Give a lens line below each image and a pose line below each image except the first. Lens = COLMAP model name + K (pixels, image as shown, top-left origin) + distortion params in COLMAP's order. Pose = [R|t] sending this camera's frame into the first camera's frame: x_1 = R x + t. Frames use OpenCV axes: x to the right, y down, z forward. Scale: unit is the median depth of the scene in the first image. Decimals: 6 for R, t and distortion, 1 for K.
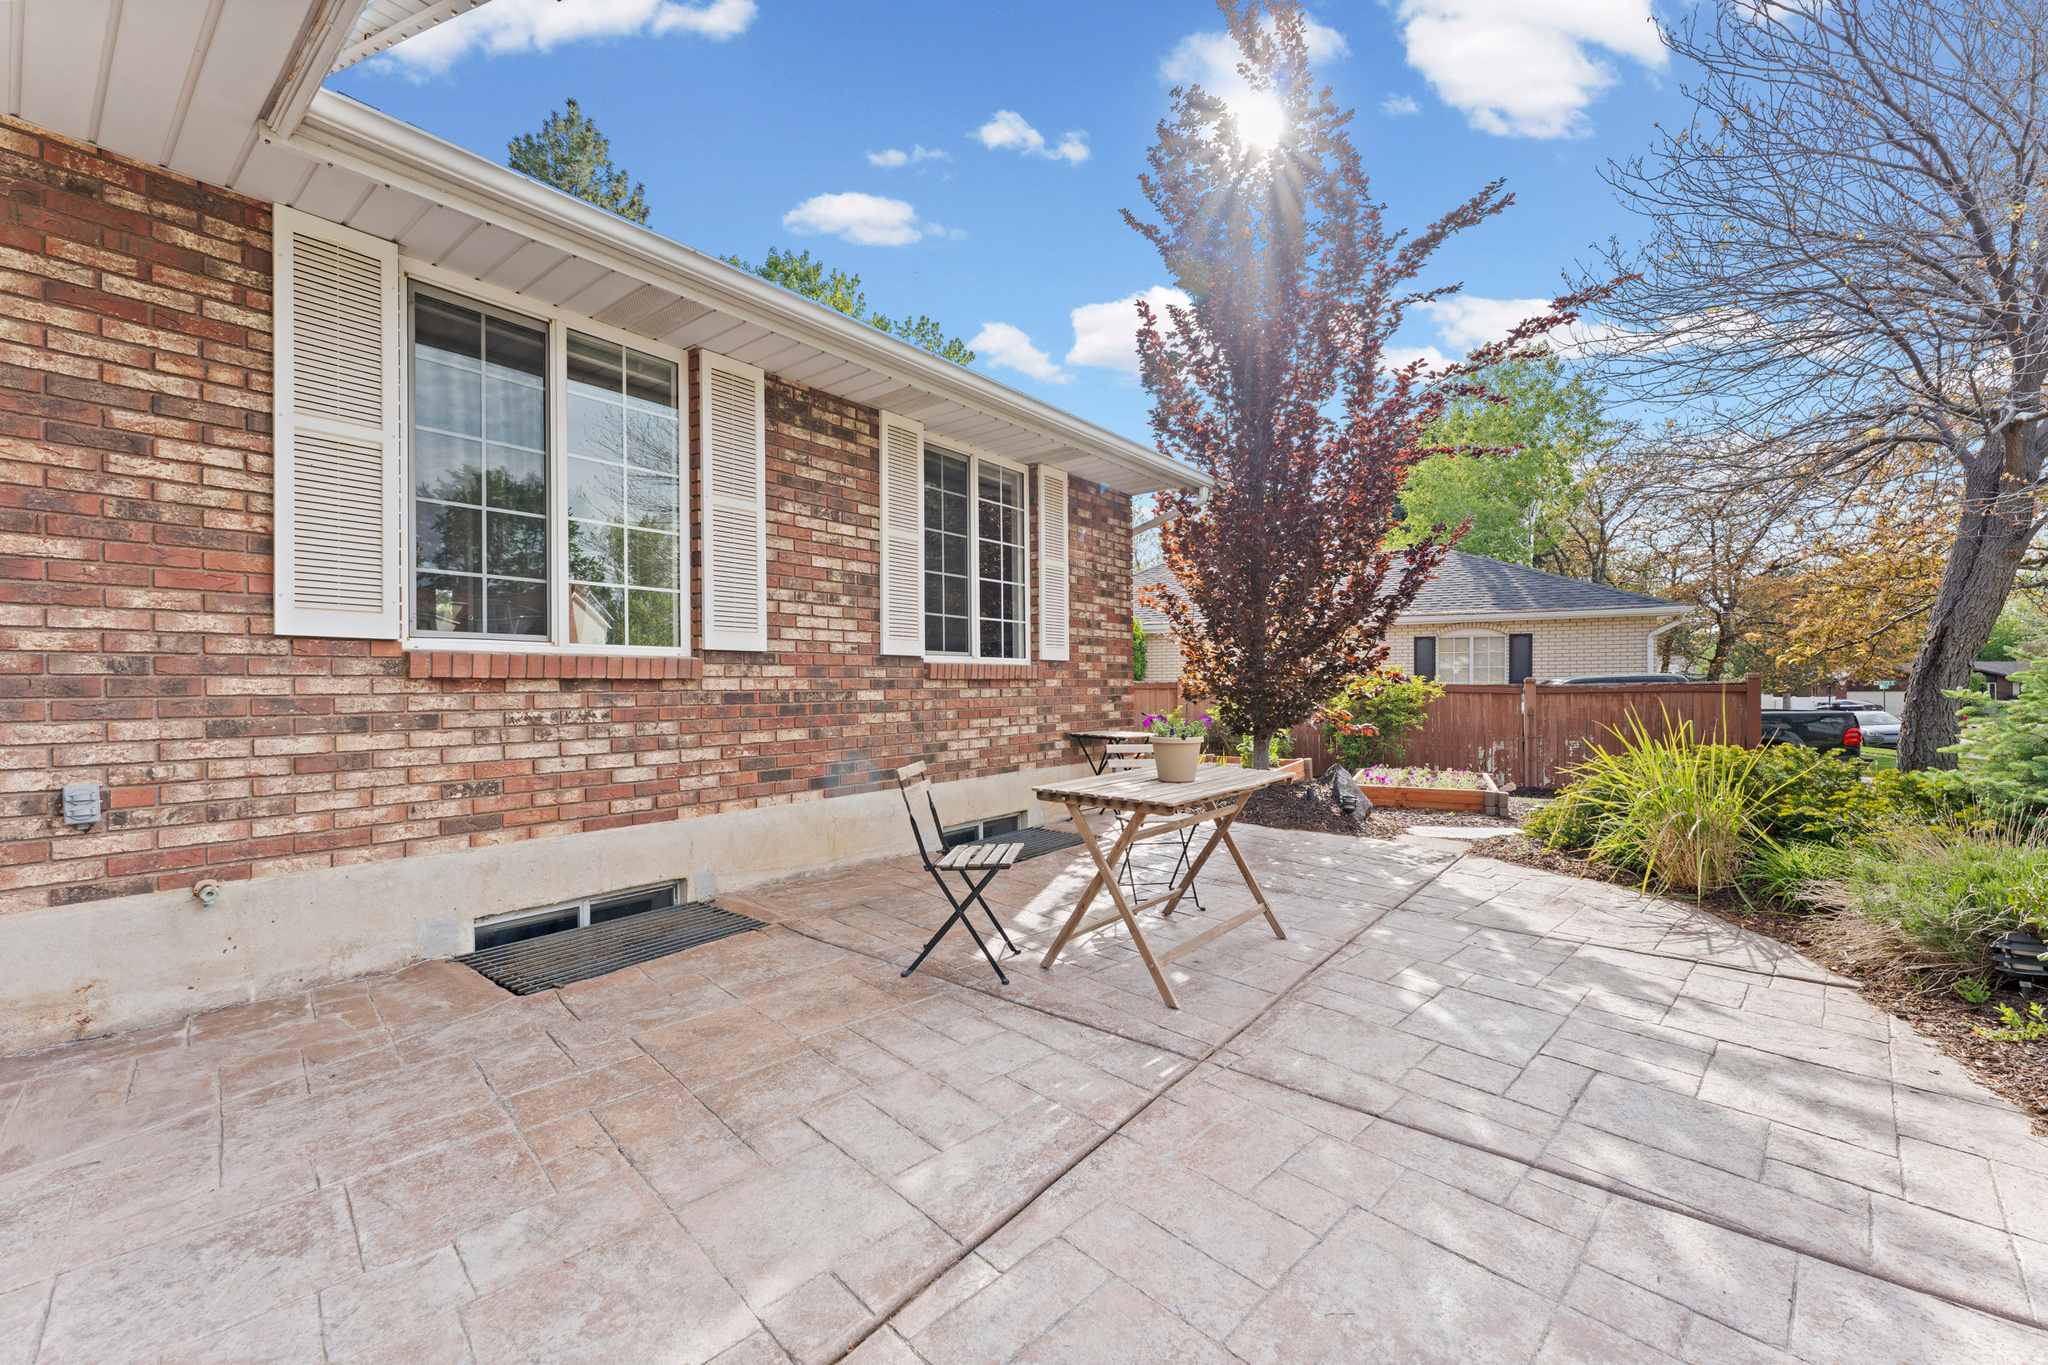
lens RADIAL K [[821.3, 0, 1018.6], [0, 821.3, 688.1], [0, 0, 1]] dist [-0.001696, -0.000242]
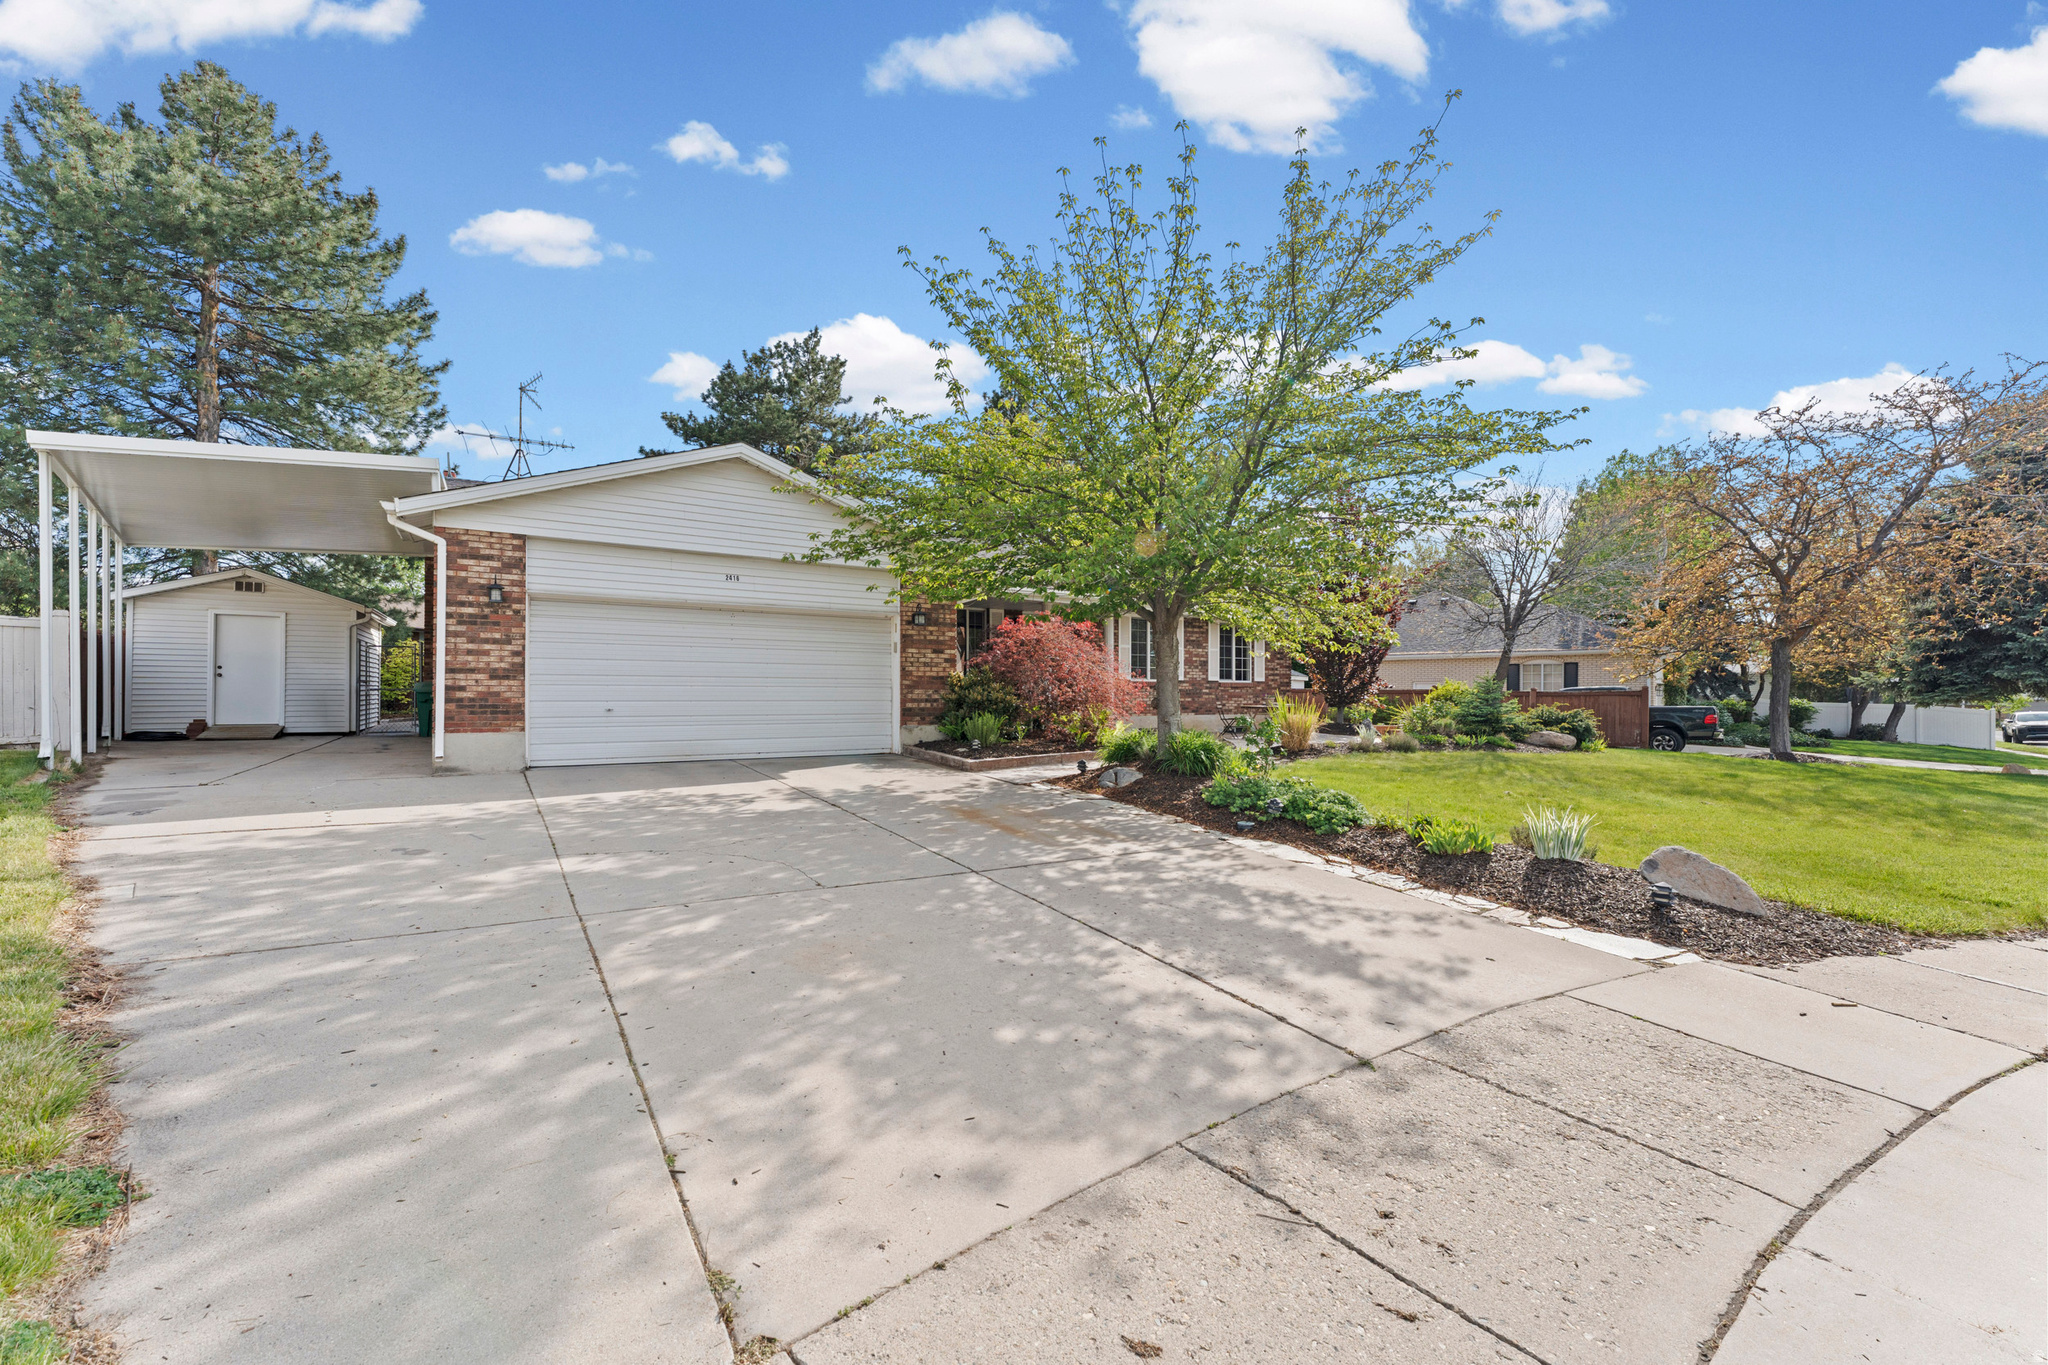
lens RADIAL K [[821.3, 0, 1018.6], [0, 821.3, 688.1], [0, 0, 1]] dist [-0.001696, -0.000242]
pose [[0.941573, 0.010944, -0.336631, 0.279007], [-0.012051, 0.999927, -0.001202, 0.011329], [0.336593, 0.005188, 0.941636, -2.780711]]
